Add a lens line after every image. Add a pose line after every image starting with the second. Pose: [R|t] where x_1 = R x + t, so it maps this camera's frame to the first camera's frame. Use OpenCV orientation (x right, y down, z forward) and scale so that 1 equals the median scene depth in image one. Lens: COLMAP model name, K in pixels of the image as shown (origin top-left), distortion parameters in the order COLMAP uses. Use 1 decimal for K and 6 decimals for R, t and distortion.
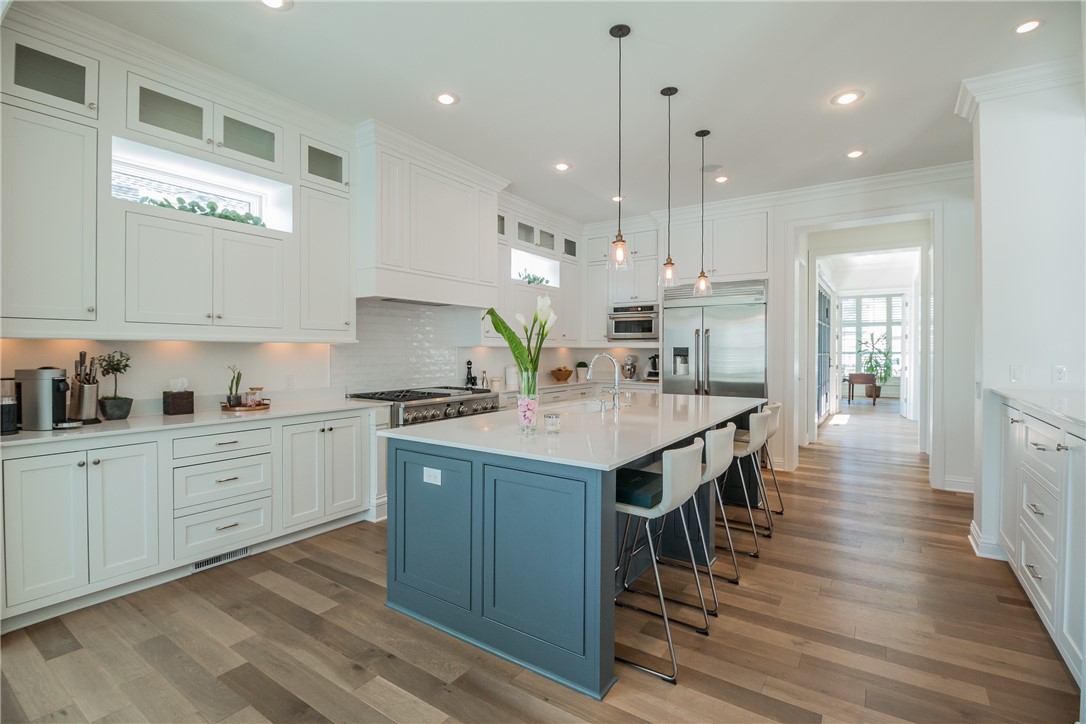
lens RADIAL K [[507.6, 0, 534.3], [0, 507.6, 353.2], [0, 0, 1]] dist [-0.008388, -0.000996]
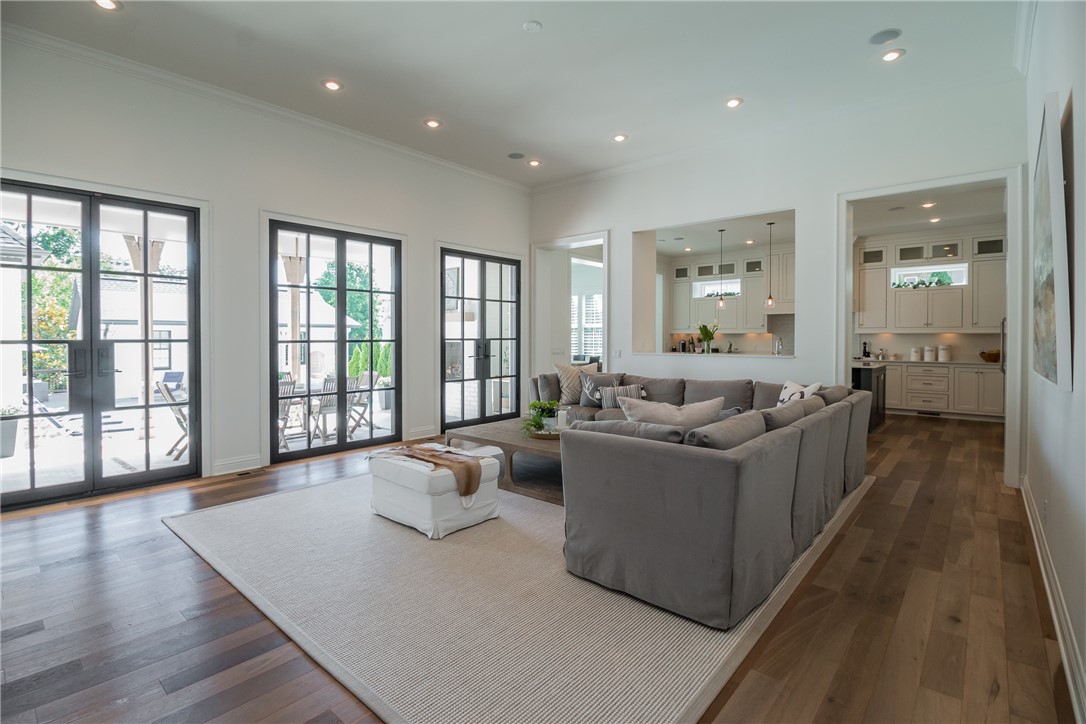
lens RADIAL K [[507.6, 0, 534.3], [0, 507.6, 353.2], [0, 0, 1]] dist [-0.008388, -0.000996]
pose [[-0.117309, 0.026796, -0.992734, 2.421784], [-0.011429, 0.999533, 0.028330, 0.023907], [0.993030, 0.014670, -0.116948, 0.163792]]
